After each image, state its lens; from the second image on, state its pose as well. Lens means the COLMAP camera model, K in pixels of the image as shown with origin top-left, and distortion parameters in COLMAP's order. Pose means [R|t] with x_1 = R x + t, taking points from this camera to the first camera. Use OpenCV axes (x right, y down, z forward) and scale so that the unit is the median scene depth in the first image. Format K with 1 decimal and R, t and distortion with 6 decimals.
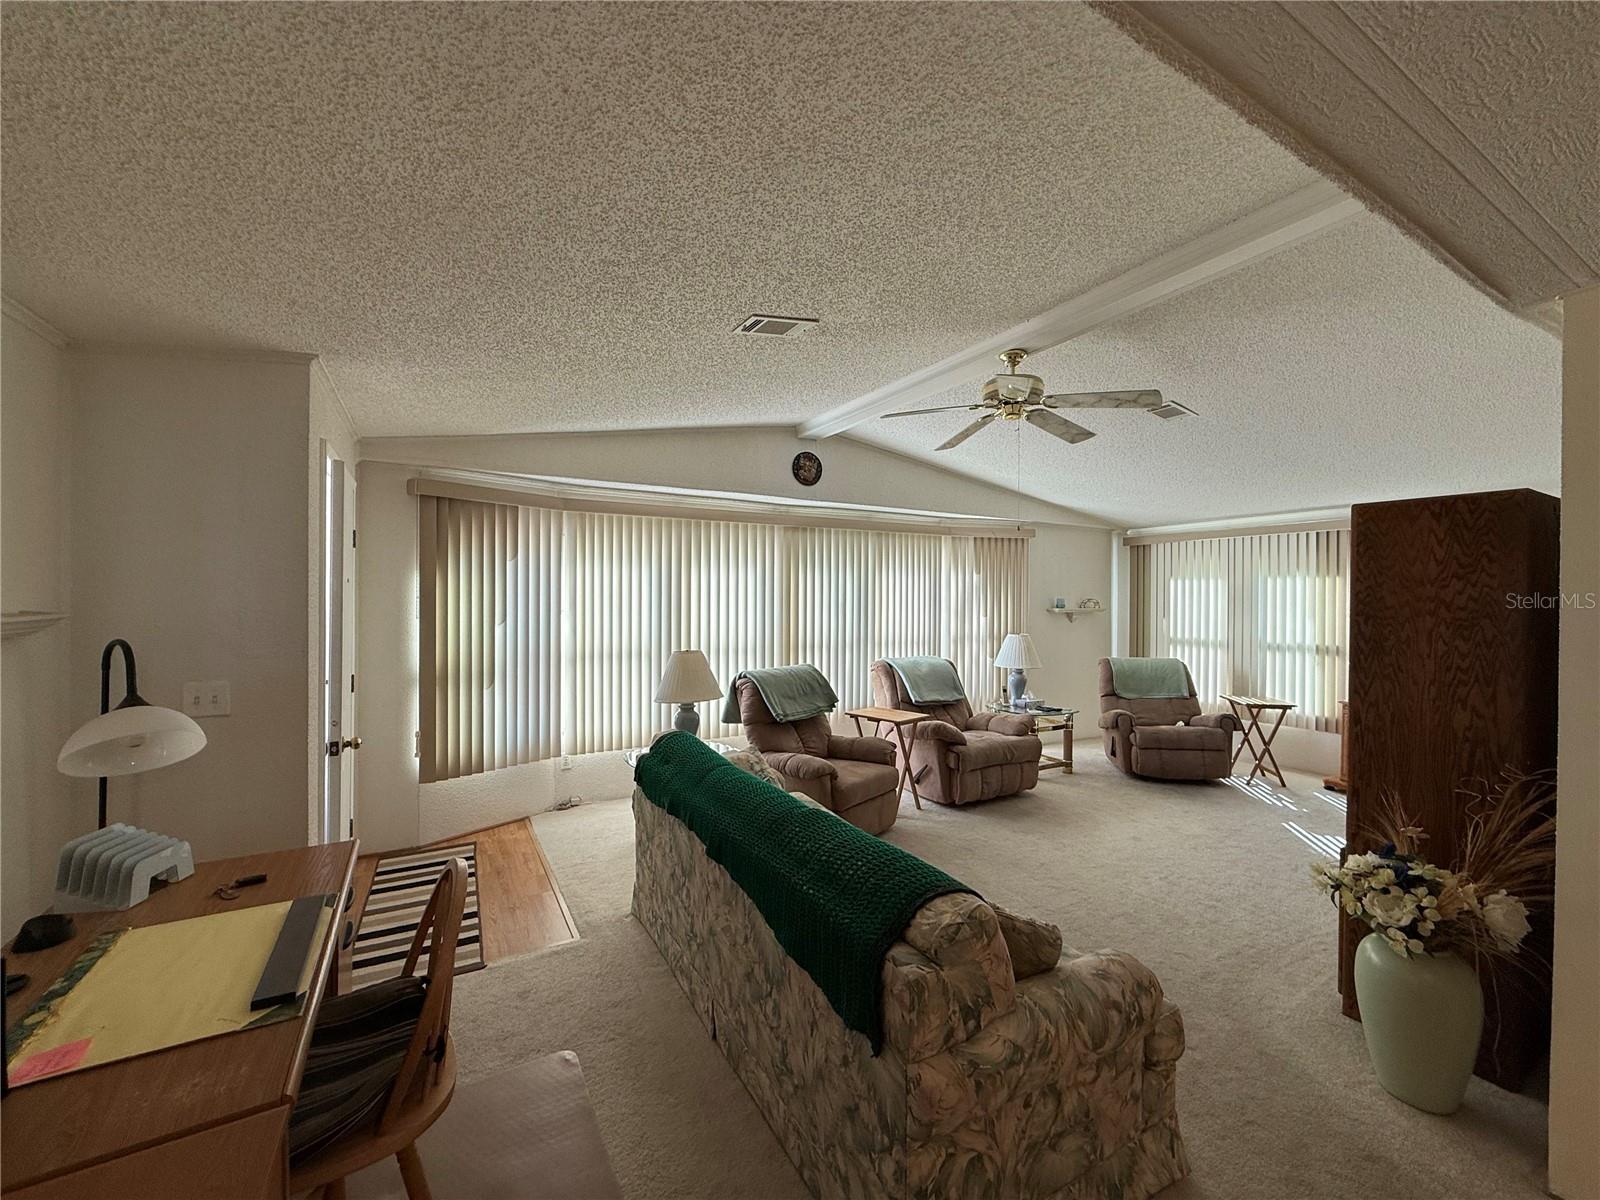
lens RADIAL K [[634.7, 0, 796.7], [0, 634.7, 601.1], [0, 0, 1]] dist [0.000203, -0.000224]
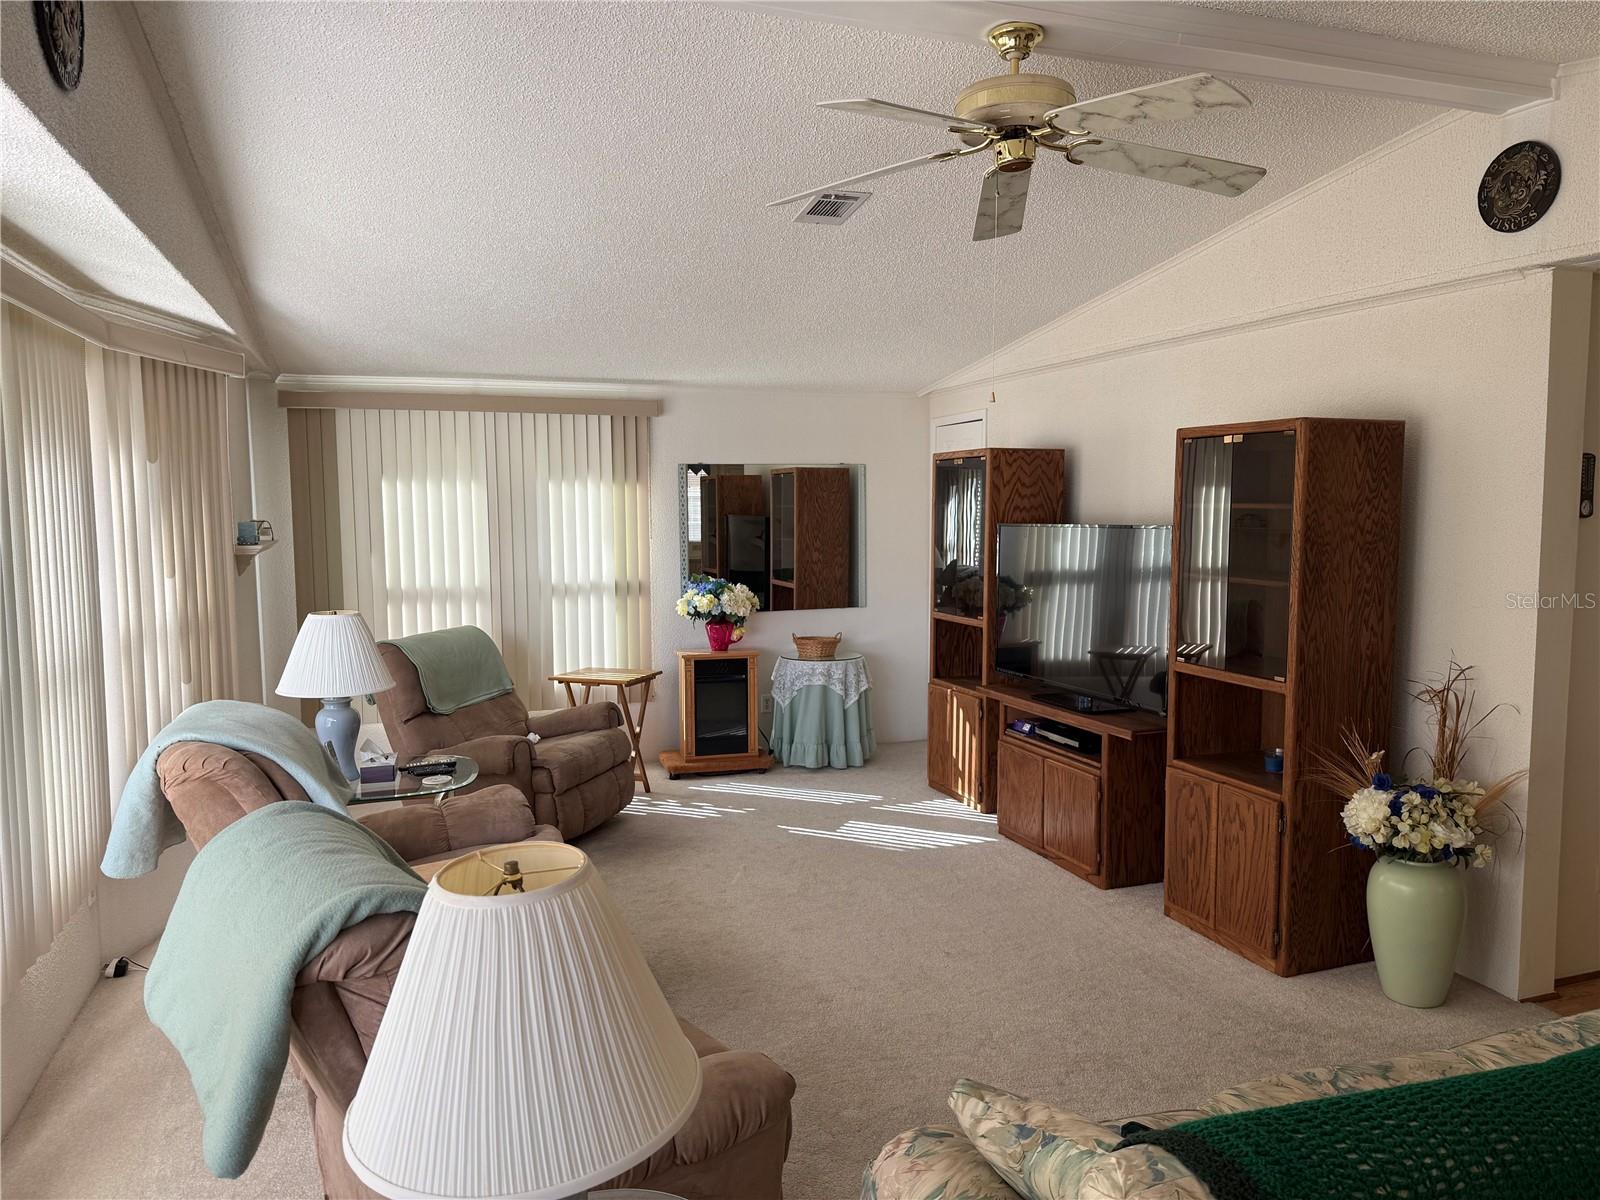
lens RADIAL K [[1121.0, 0, 800.0], [0, 1121.0, 600.0], [0, 0, 1]] dist [0.059631, -0.000602]
pose [[0.162349, -0.095073, 0.982143, -0.395985], [0.011247, 0.995461, 0.094503, -0.027380], [-0.986669, -0.004296, 0.162681, 0.694650]]
